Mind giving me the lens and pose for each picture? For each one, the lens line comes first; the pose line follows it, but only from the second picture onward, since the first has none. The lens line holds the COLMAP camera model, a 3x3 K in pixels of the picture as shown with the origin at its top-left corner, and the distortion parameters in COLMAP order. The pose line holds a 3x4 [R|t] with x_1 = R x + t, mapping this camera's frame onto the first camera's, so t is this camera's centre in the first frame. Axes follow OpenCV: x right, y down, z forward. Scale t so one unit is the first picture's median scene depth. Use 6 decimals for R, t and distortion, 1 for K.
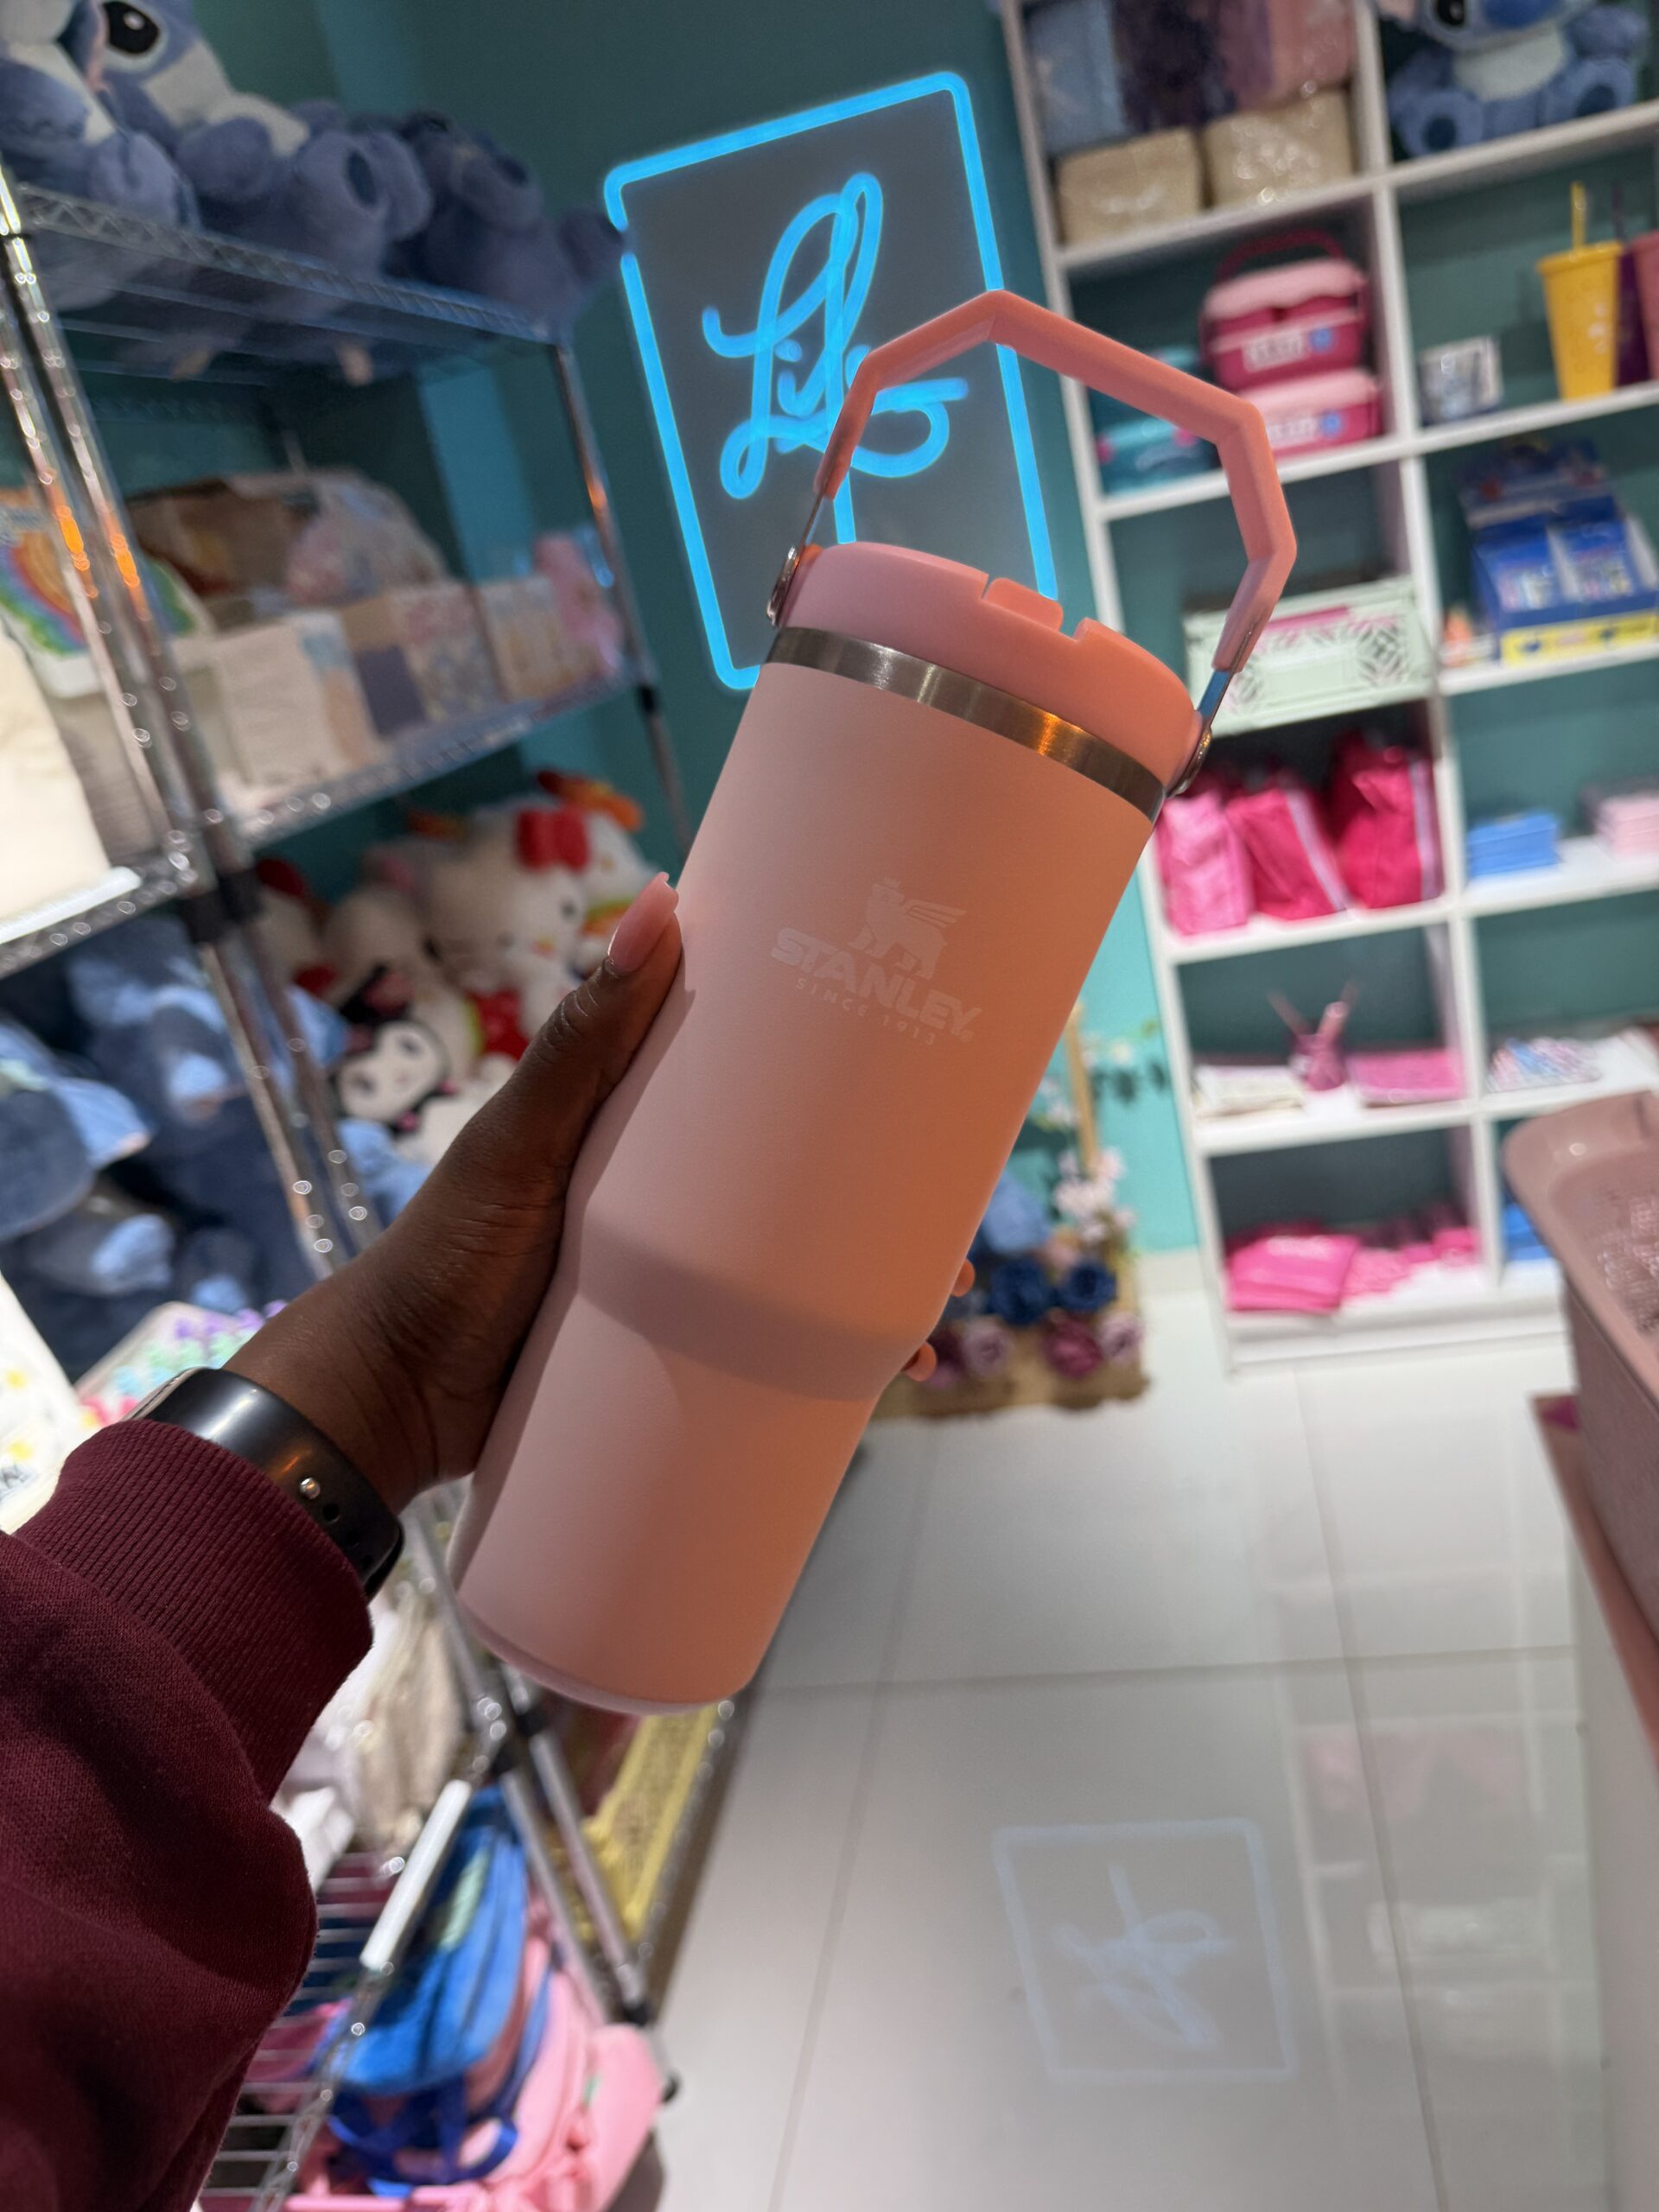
lens RADIAL K [[1622.5, 0, 841.7], [0, 1622.5, 1090.4], [0, 0, 1]] dist [-0.025457, -0.000205]
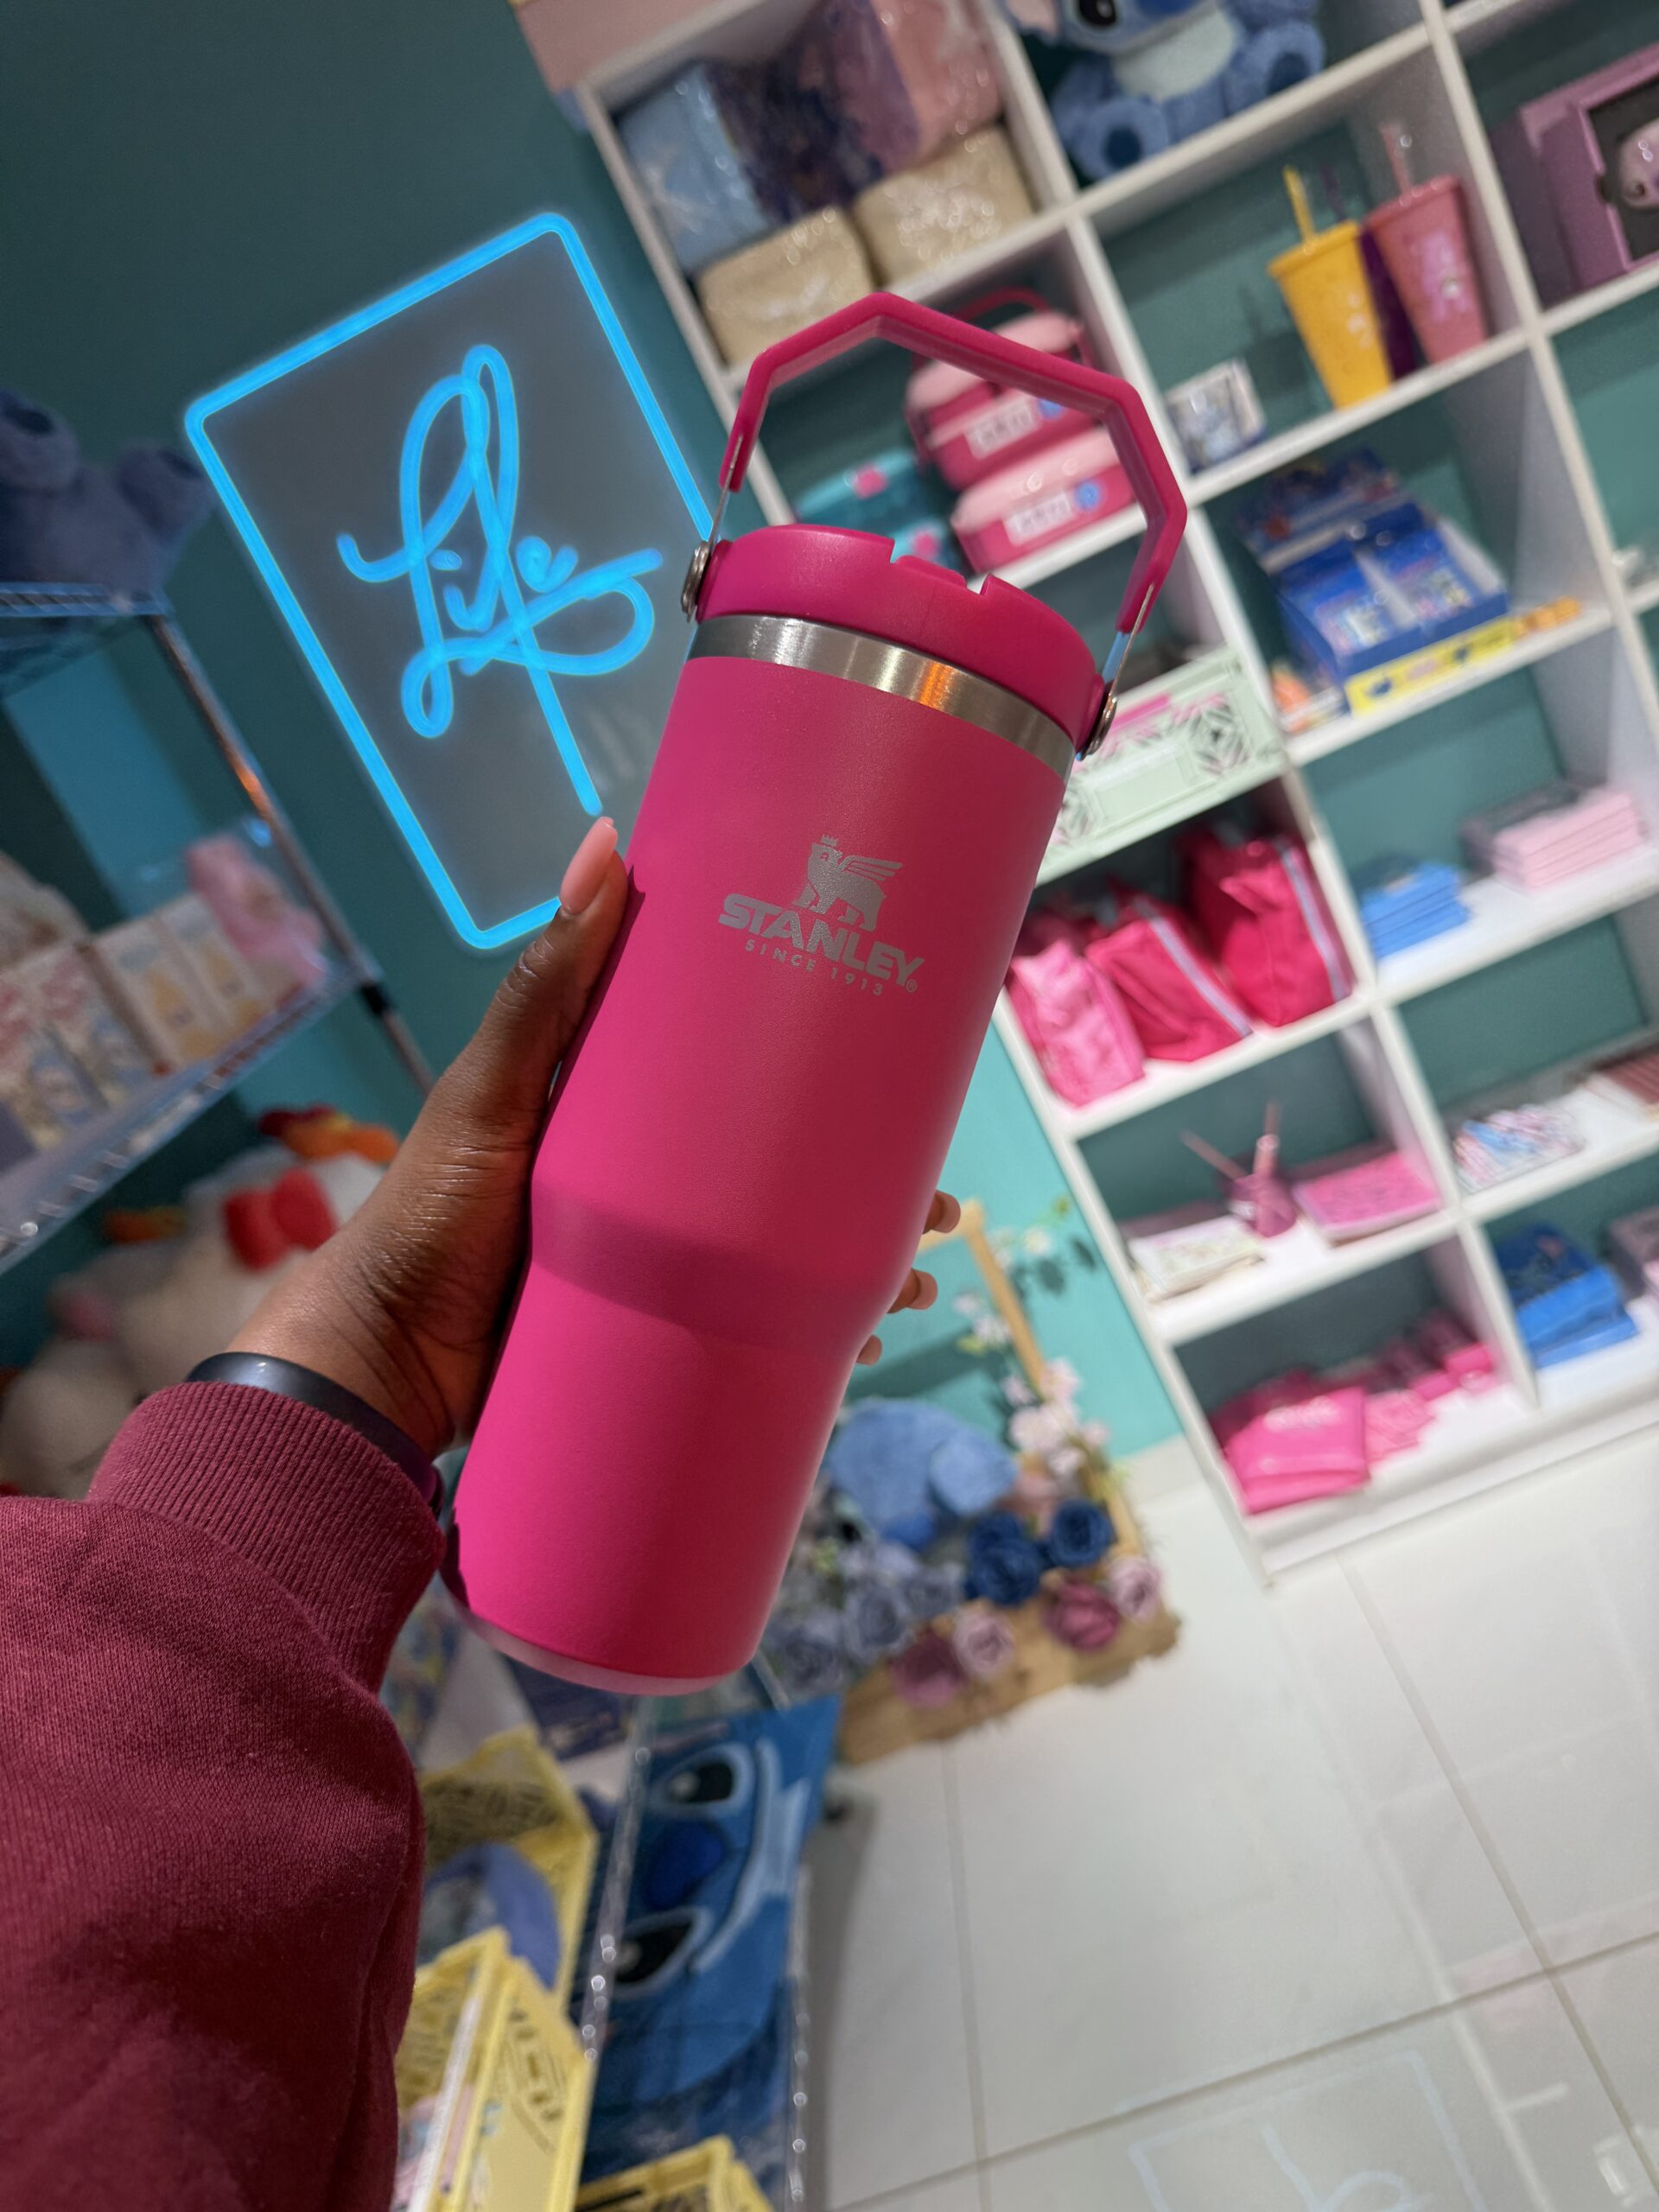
lens RADIAL K [[1622.5, 0, 858.8], [0, 1622.5, 1099.1], [0, 0, 1]] dist [-0.025457, -0.000205]
pose [[0.961681, -0.255542, 0.099333, 0.020064], [0.263333, 0.961769, -0.075206, -0.070293], [-0.076317, 0.098482, 0.992208, 0.182098]]
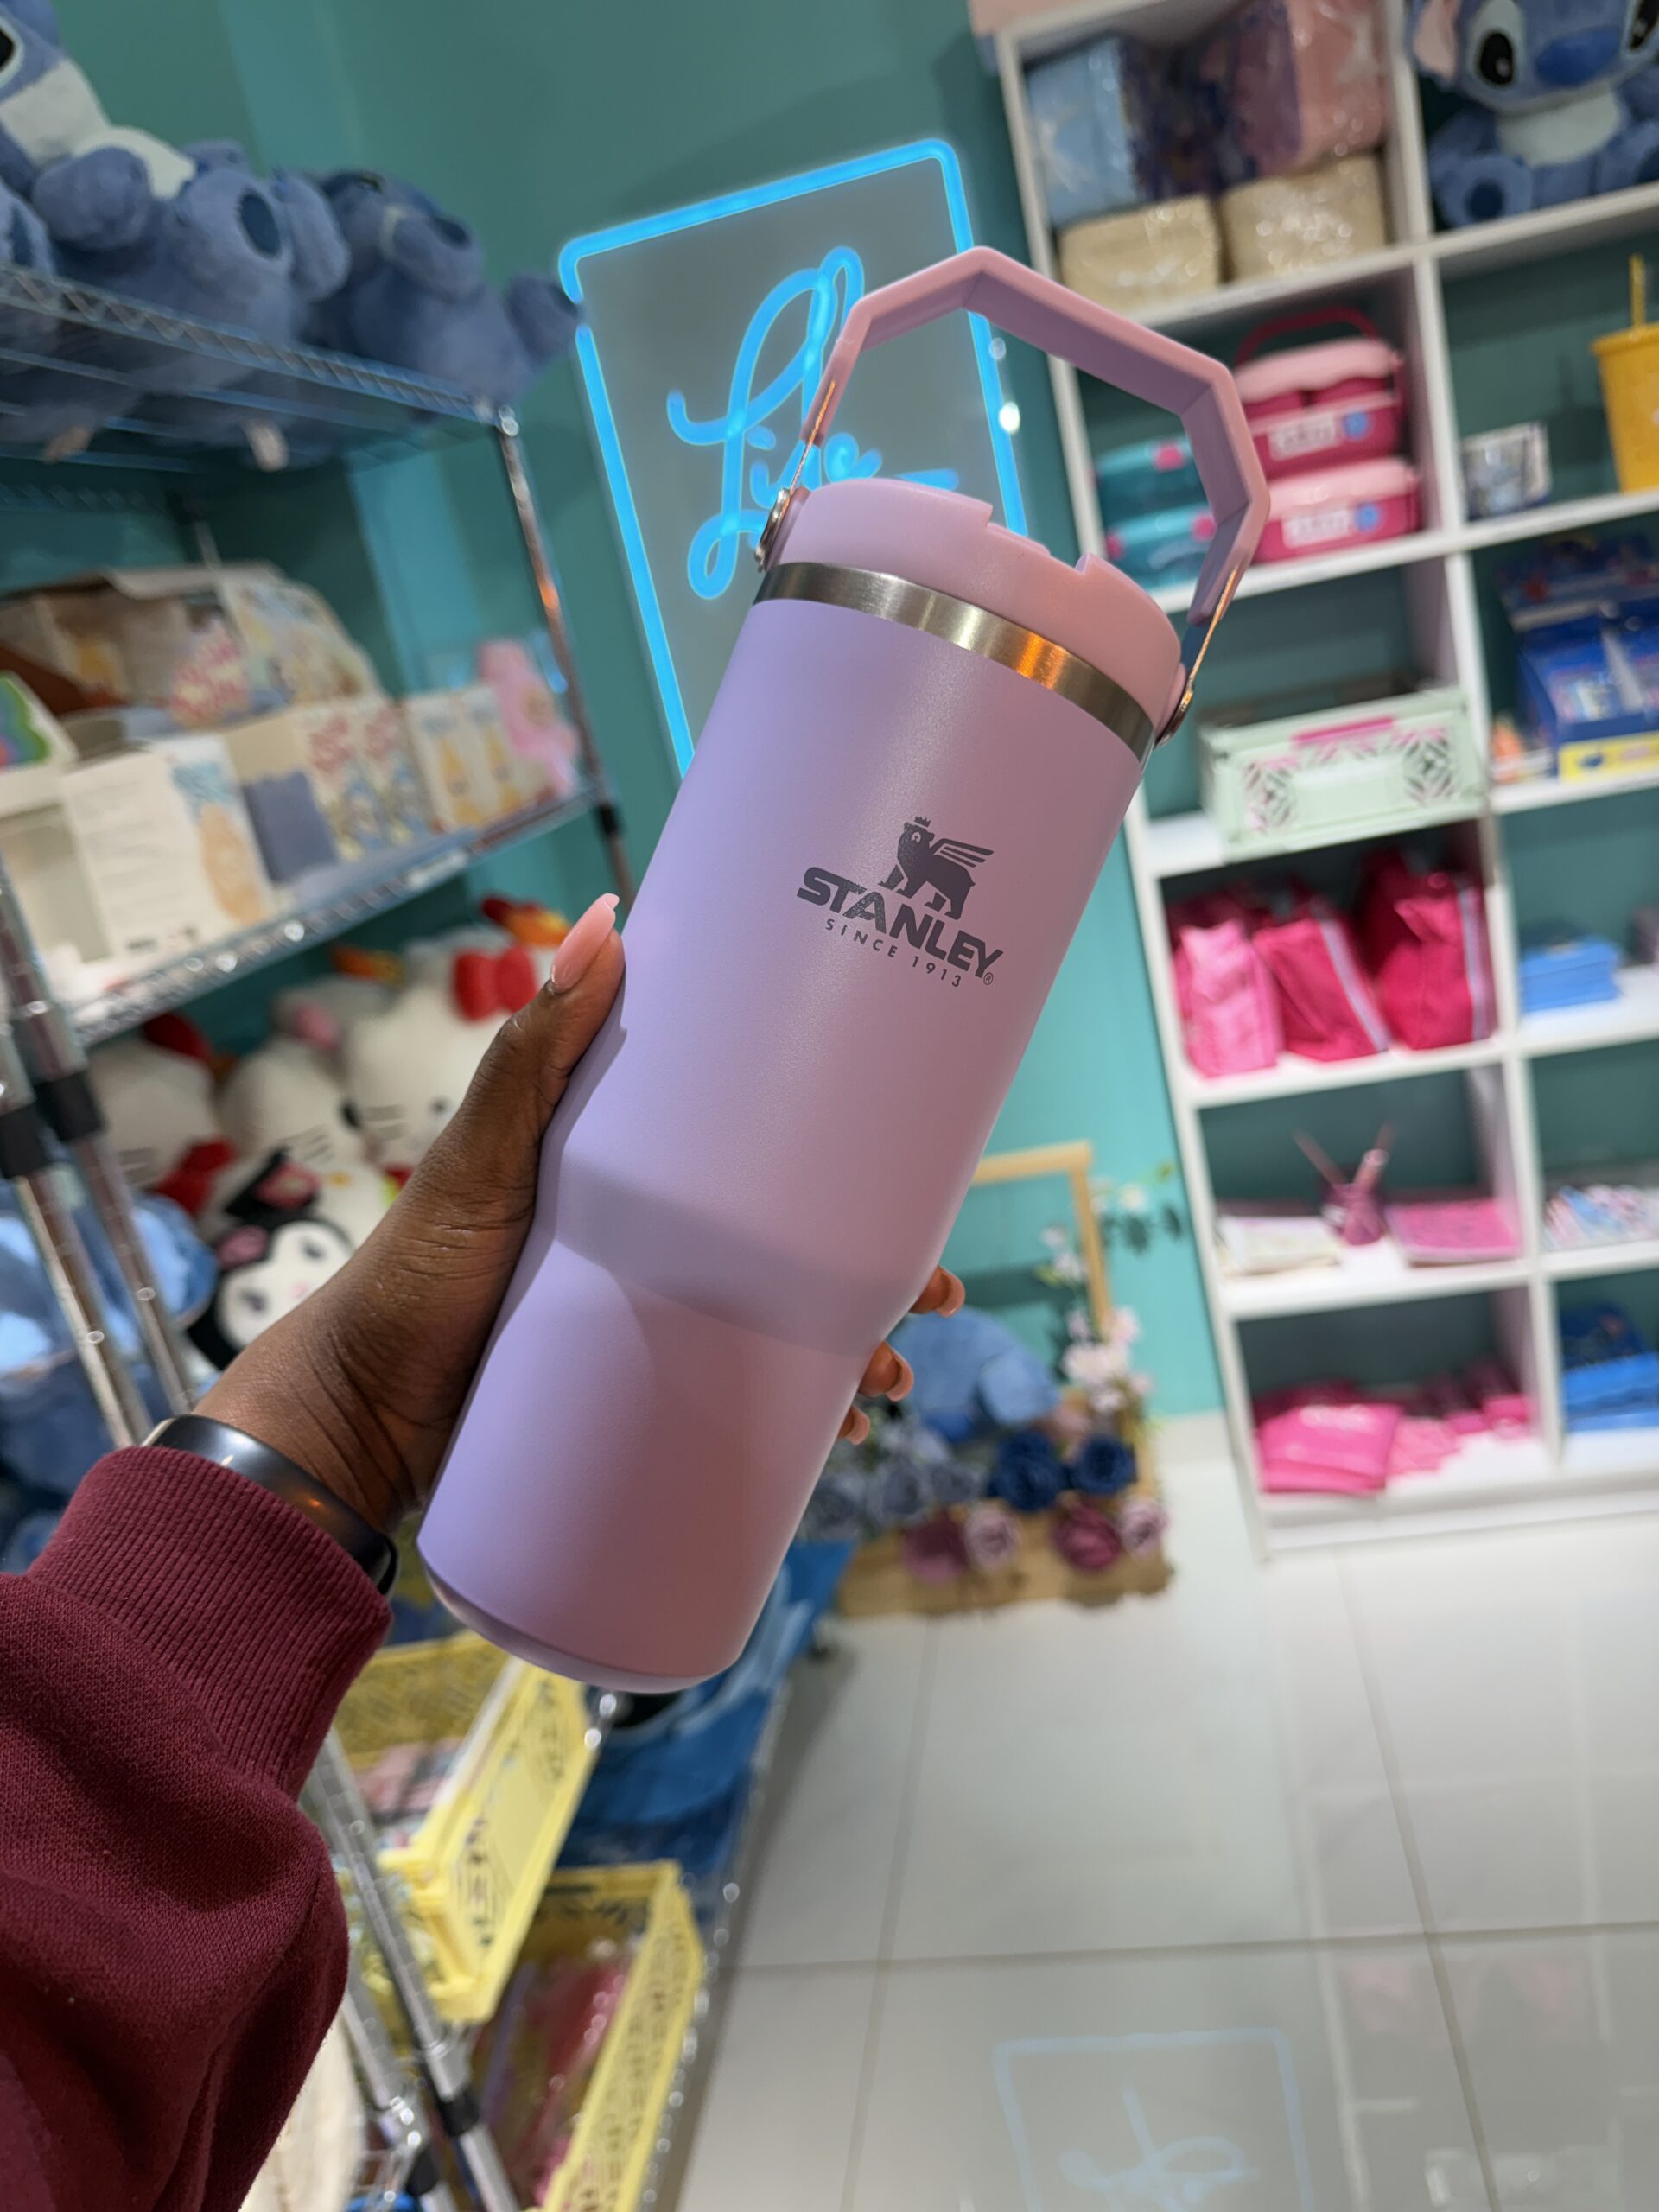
lens RADIAL K [[1622.5, 0, 854.5], [0, 1622.5, 1096.8], [0, 0, 1]] dist [-0.025457, -0.000205]
pose [[0.999584, -0.007569, 0.027814, -0.009807], [0.008983, 0.998656, -0.051043, -0.043484], [-0.027390, 0.051272, 0.998309, 0.116004]]
